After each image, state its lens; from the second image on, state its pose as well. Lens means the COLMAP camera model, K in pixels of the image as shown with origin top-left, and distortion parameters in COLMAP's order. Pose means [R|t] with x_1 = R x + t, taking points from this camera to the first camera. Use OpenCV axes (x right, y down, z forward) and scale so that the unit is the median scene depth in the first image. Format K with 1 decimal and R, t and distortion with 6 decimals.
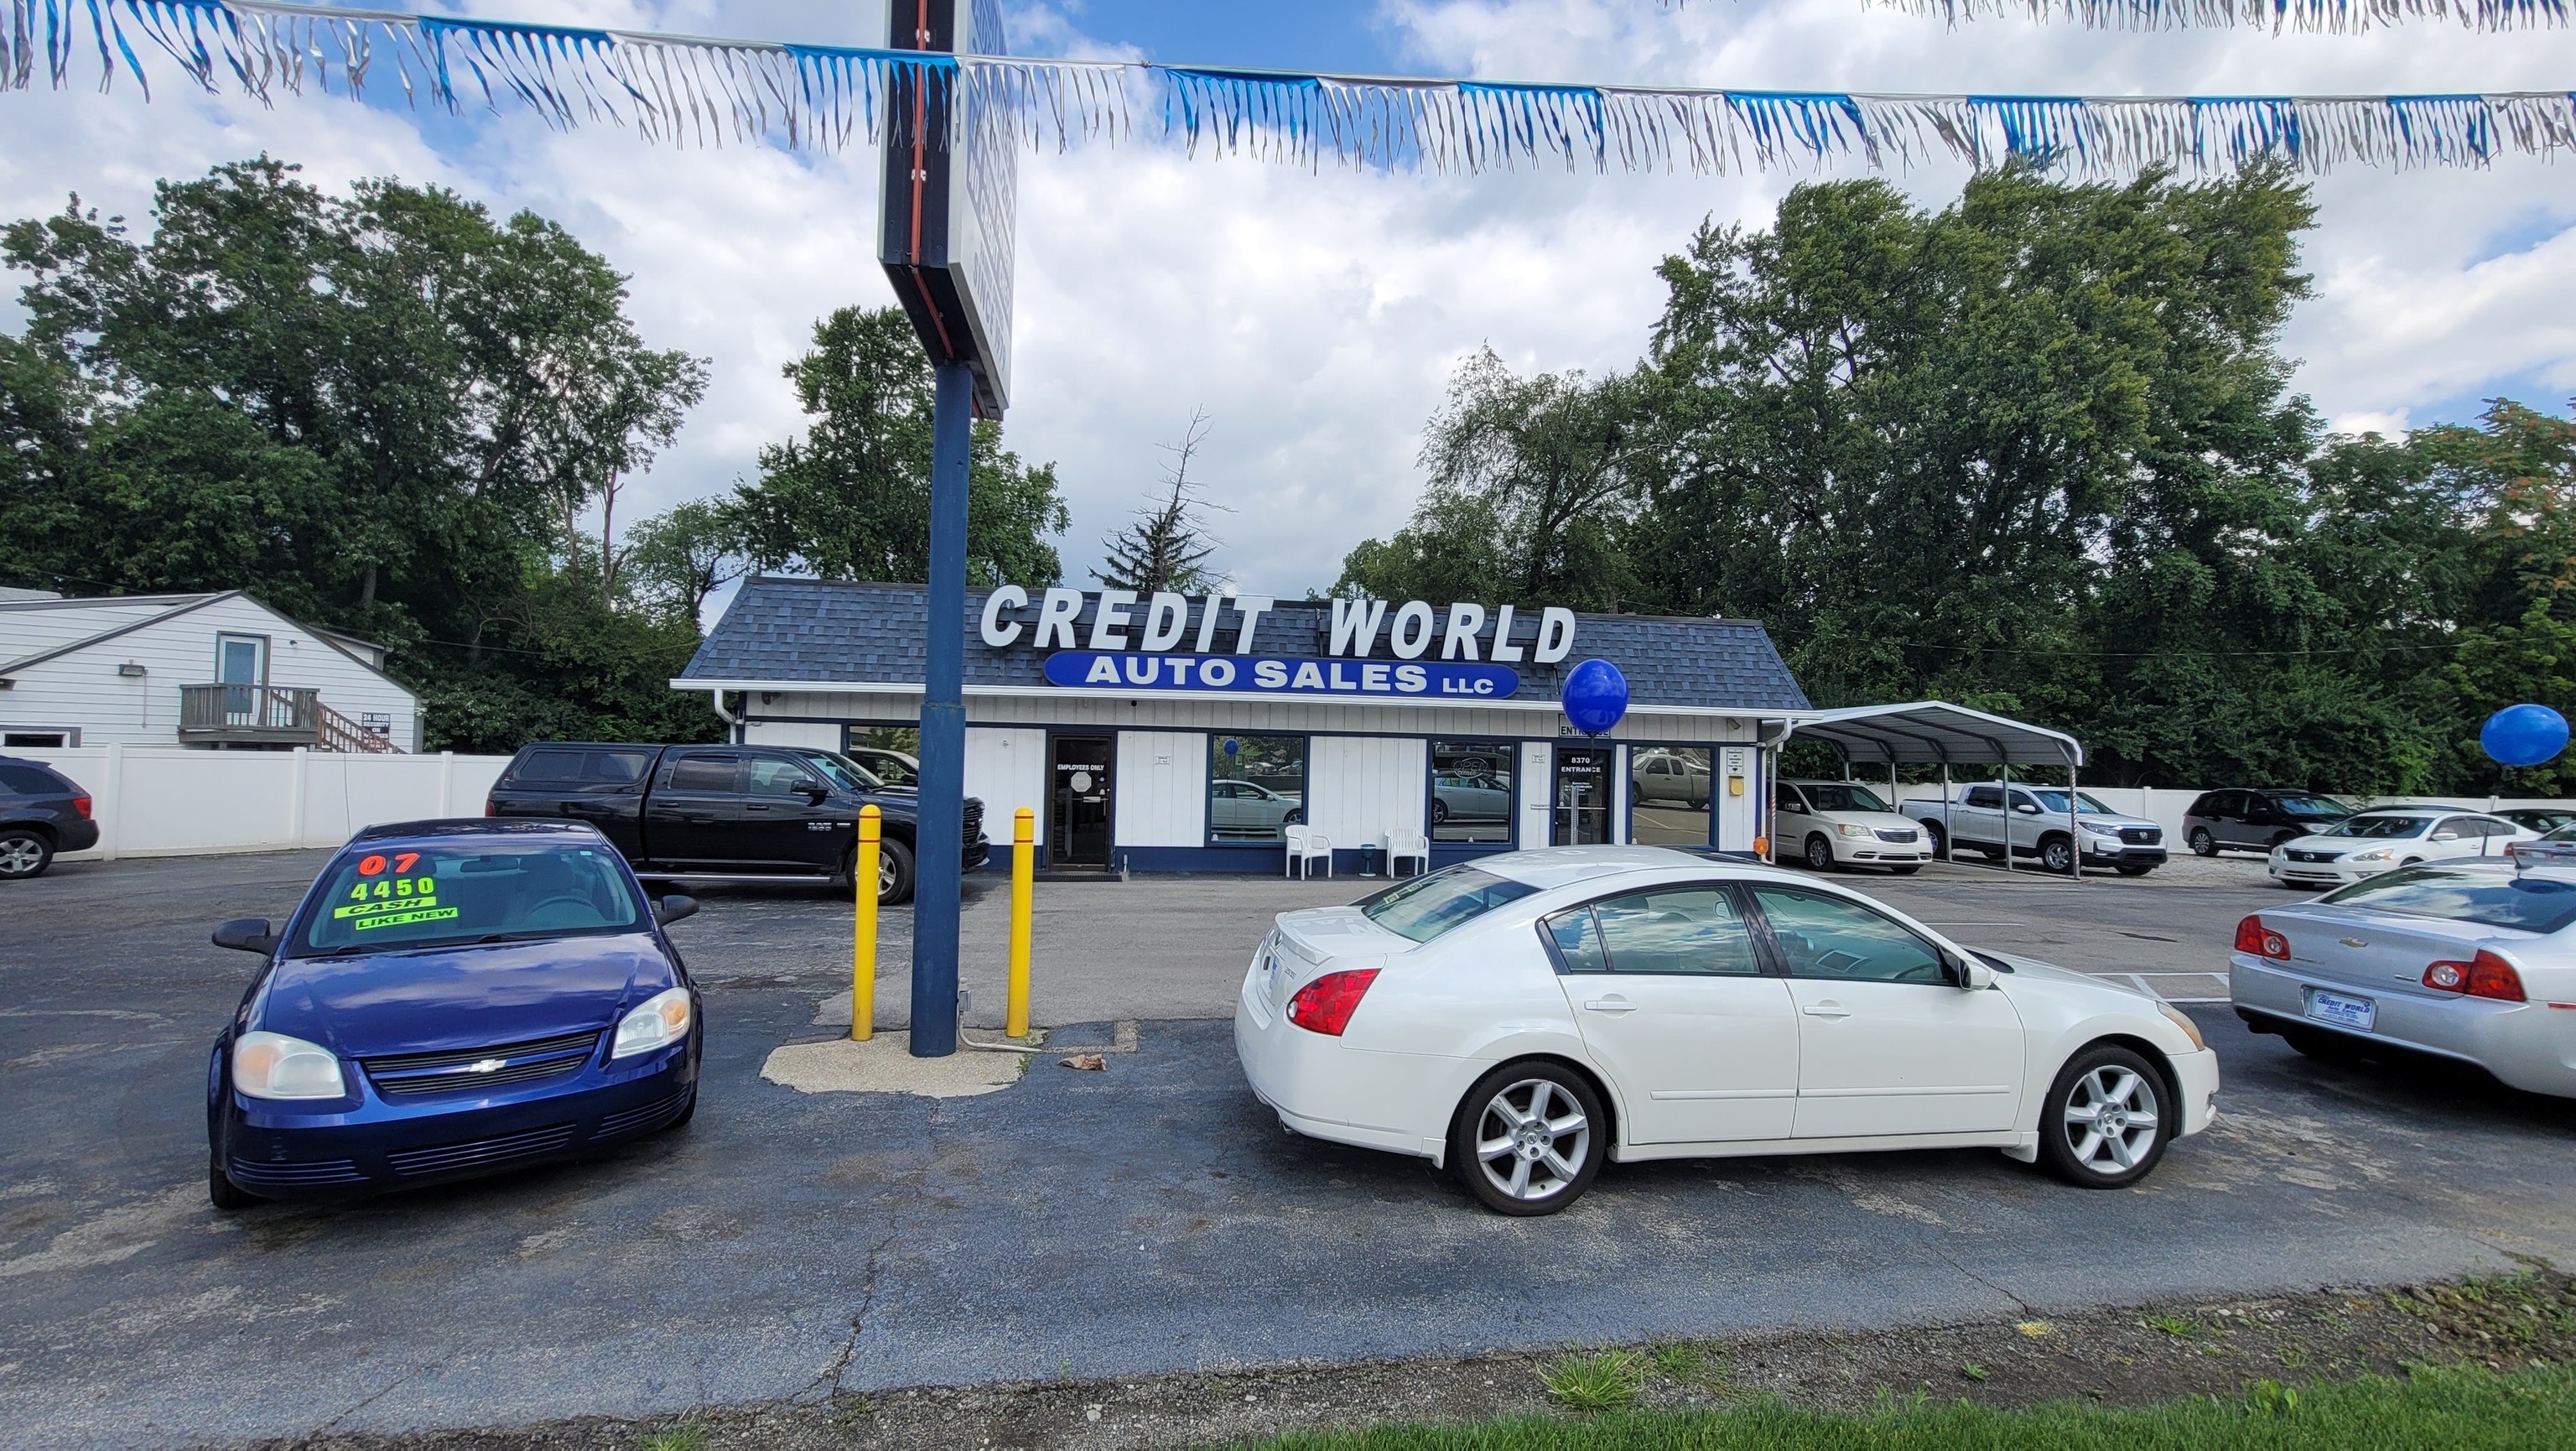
lens RADIAL K [[1053.9, 0, 1285.9], [0, 1053.9, 718.3], [0, 0, 1]] dist [-0.005056, -0.000041]
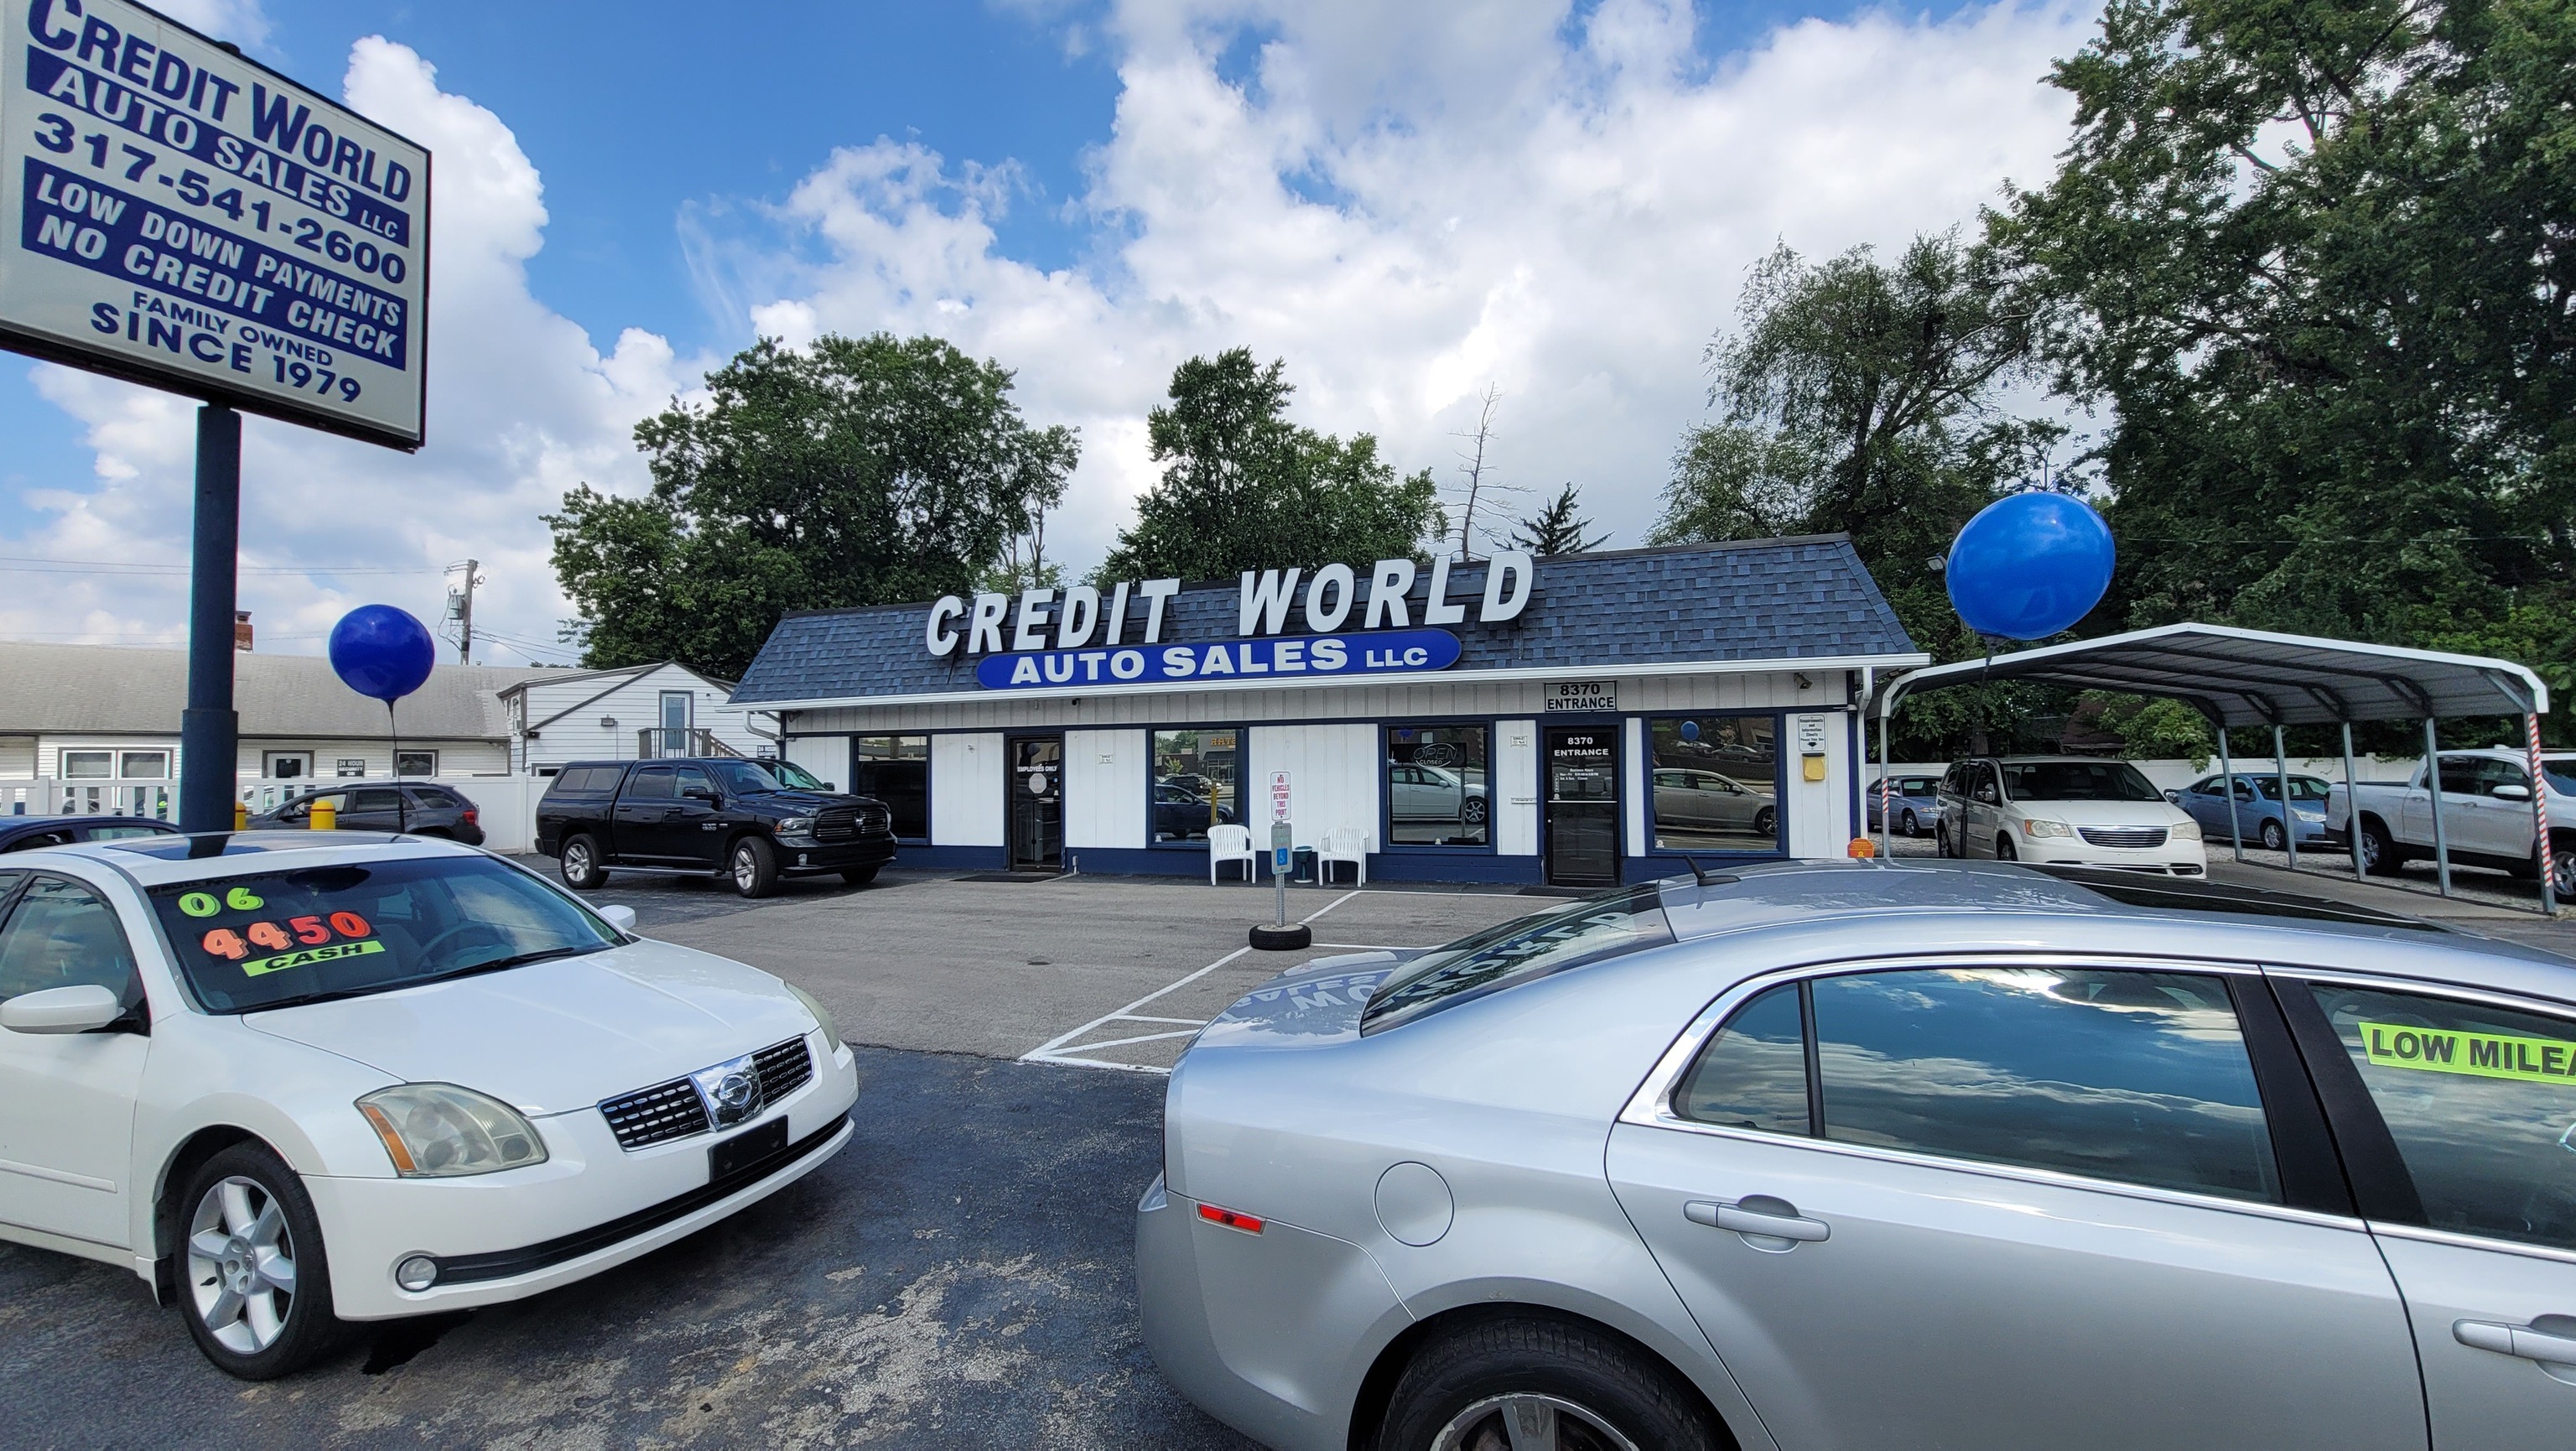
lens RADIAL K [[1053.9, 0, 1291.5], [0, 1053.9, 727.5], [0, 0, 1]] dist [-0.005056, -0.000041]
pose [[0.886563, -0.048995, -0.460007, 0.483202], [0.049316, 0.998719, -0.011326, 0.030283], [0.459973, -0.012645, 0.887843, 0.217834]]
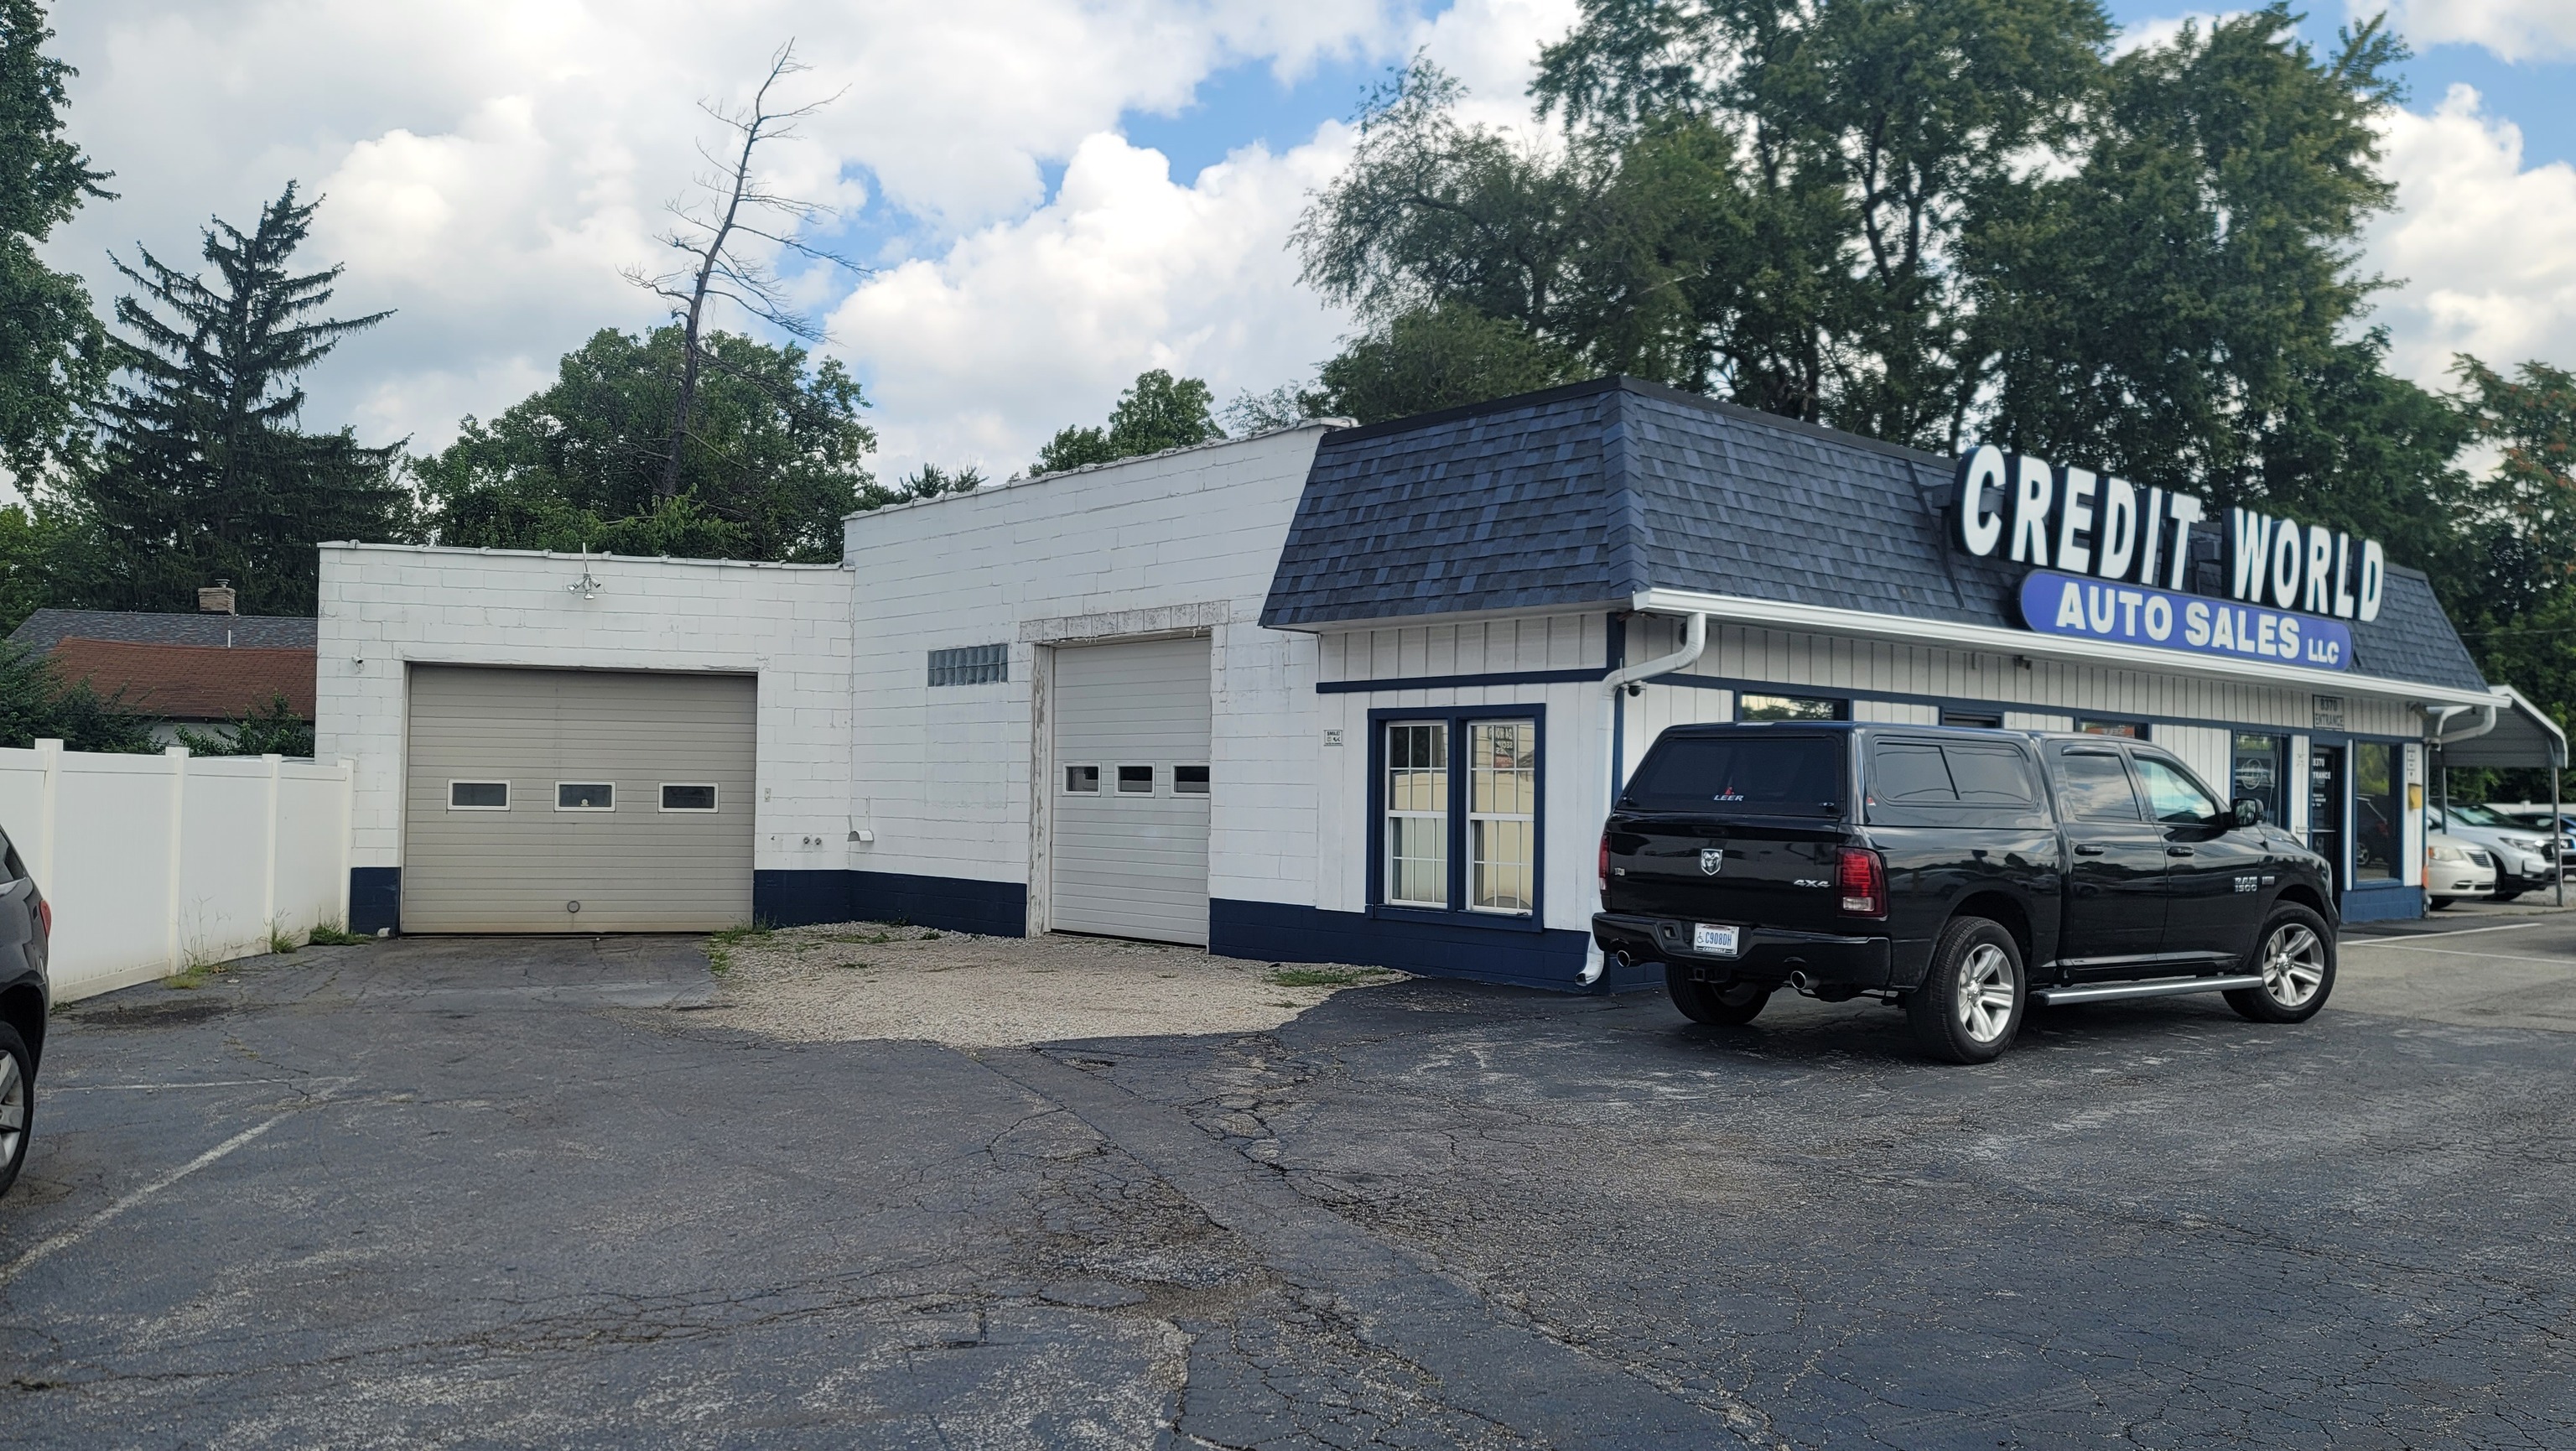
lens RADIAL K [[1906.1, 0, 1279.7], [0, 1906.1, 725.5], [0, 0, 1]] dist [0.013129, 0.001521]
pose [[0.835374, 0.009115, 0.549606, -1.055809], [-0.020085, 0.999701, 0.013949, 0.012731], [-0.549315, -0.022692, 0.835307, 0.346230]]
